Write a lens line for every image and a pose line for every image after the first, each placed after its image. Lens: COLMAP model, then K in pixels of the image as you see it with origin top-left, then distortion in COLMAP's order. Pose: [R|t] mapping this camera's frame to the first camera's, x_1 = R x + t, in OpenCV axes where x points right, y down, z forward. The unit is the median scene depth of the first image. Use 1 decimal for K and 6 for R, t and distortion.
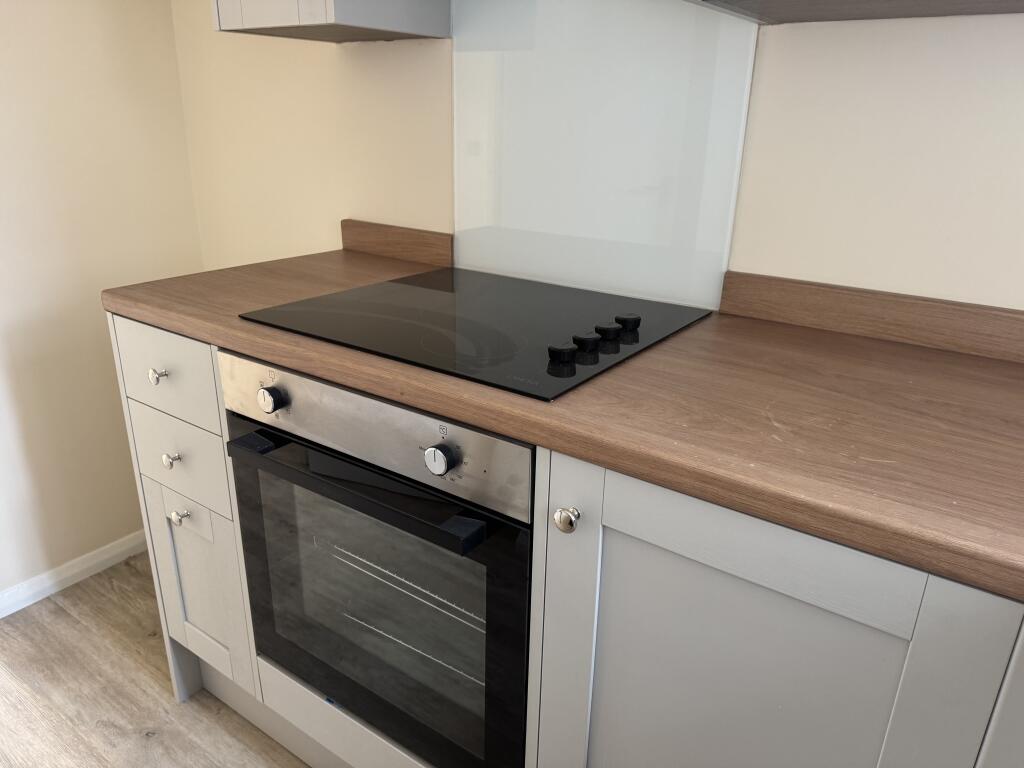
lens RADIAL K [[723.7, 0, 511.7], [0, 723.7, 390.8], [0, 0, 1]] dist [0.033505, -0.033919]
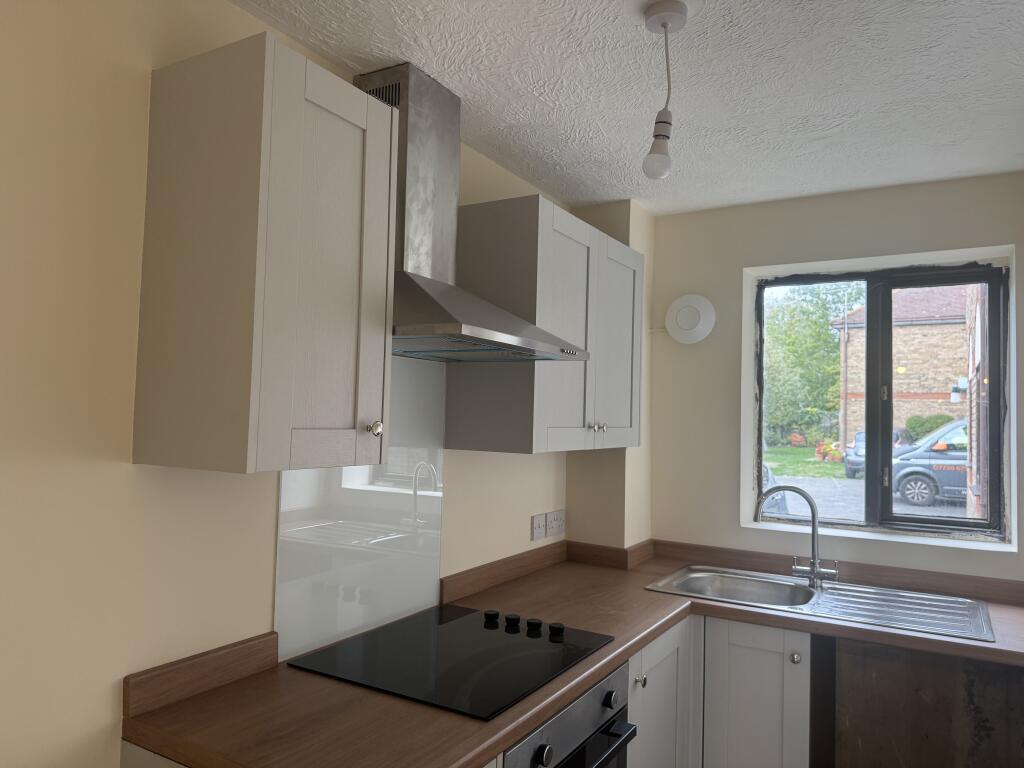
lens RADIAL K [[723.7, 0, 501.0], [0, 723.7, 400.7], [0, 0, 1]] dist [0.033505, -0.033919]
pose [[-0.069249, -0.006987, 0.997575, -1.416789], [0.325120, 0.945222, 0.029190, -0.565129], [-0.943134, 0.326353, -0.063184, 0.834268]]
